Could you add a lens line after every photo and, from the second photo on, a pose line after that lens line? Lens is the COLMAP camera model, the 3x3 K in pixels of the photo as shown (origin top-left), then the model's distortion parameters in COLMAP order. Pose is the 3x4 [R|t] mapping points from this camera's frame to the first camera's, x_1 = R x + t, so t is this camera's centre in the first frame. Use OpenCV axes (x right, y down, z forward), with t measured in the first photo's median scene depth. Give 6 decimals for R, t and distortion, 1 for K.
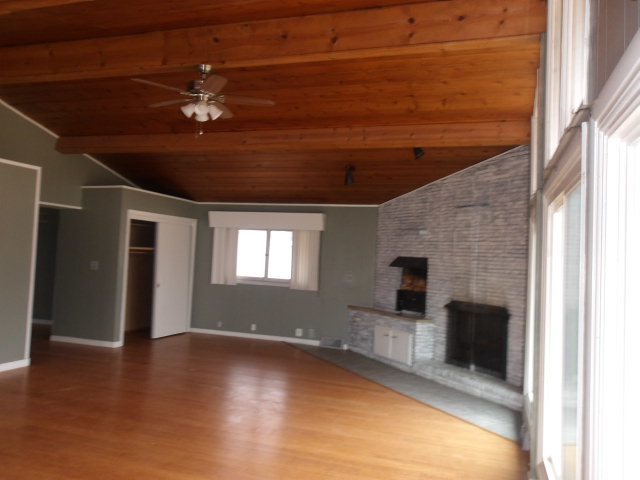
lens RADIAL K [[519.8, 0, 320.0], [0, 519.8, 239.0], [0, 0, 1]] dist [-0.000515, 0.004041]
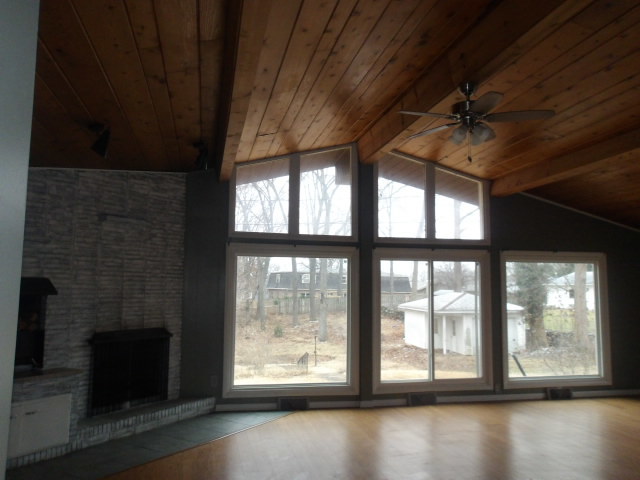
lens RADIAL K [[519.8, 0, 319.8], [0, 519.8, 241.0], [0, 0, 1]] dist [-0.000515, 0.004041]
pose [[-0.512406, 0.026799, 0.858325, -0.625631], [-0.063294, 0.995616, -0.068872, 0.014793], [-0.856407, -0.089617, -0.508463, 1.199013]]
